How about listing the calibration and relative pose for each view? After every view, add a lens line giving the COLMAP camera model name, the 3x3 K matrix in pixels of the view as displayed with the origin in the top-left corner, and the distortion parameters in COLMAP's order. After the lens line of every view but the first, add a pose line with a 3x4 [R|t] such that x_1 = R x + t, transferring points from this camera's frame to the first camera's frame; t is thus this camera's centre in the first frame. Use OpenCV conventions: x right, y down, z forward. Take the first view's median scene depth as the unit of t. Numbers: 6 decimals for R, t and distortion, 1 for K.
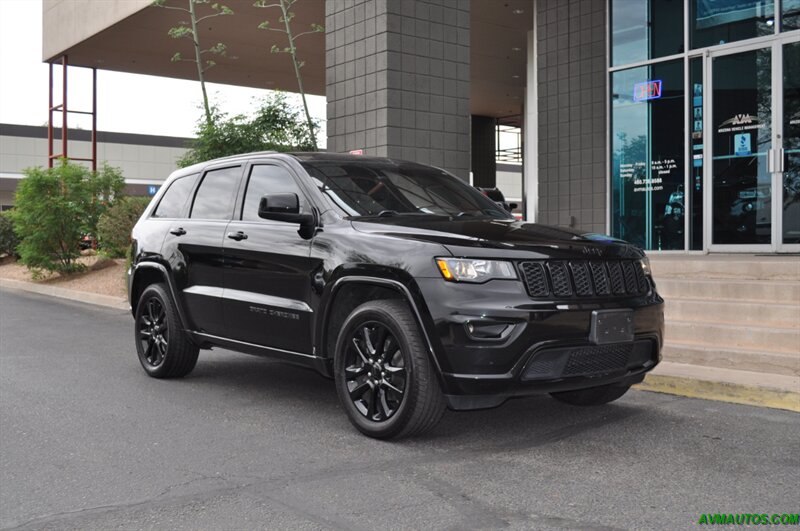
lens RADIAL K [[919.1, 0, 395.3], [0, 919.1, 270.1], [0, 0, 1]] dist [-0.048924, 0.000000]
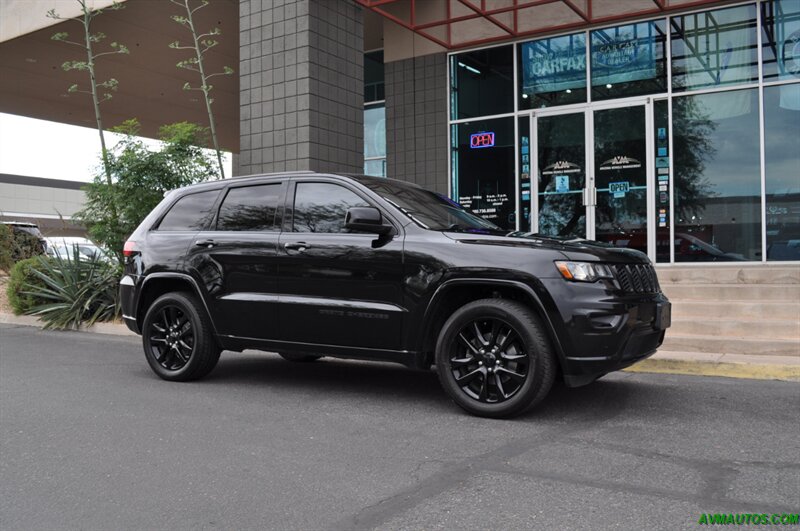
lens RADIAL K [[747.8, 0, 398.2], [0, 747.8, 266.9], [0, 0, 1]] dist [-0.069096, 0.000000]
pose [[0.940131, -0.003302, 0.340797, -0.211188], [0.012876, 0.999583, -0.025837, 0.007179], [-0.340569, 0.028678, 0.939782, 0.069557]]
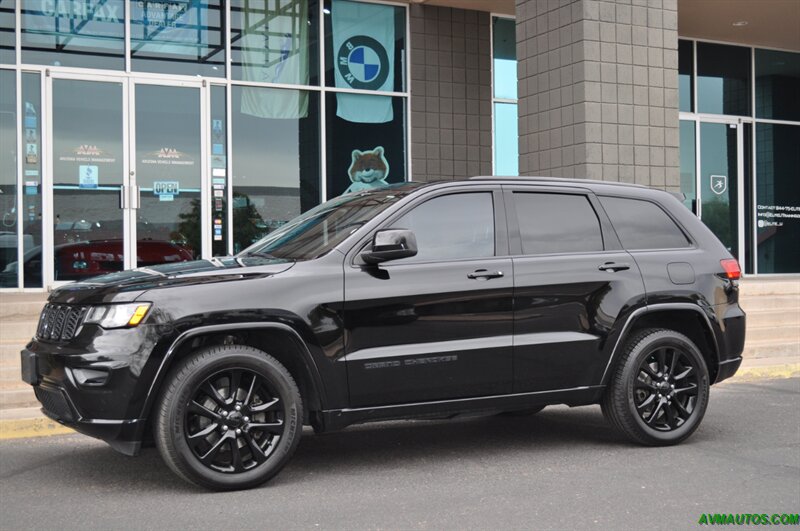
lens RADIAL K [[1058.6, 0, 401.2], [0, 1058.6, 269.0], [0, 0, 1]] dist [-0.029293, 0.000000]
pose [[0.182069, 0.003327, 0.983280, -0.651021], [0.032819, 0.999417, -0.009459, -0.019081], [-0.982738, 0.033993, 0.181853, 0.477862]]
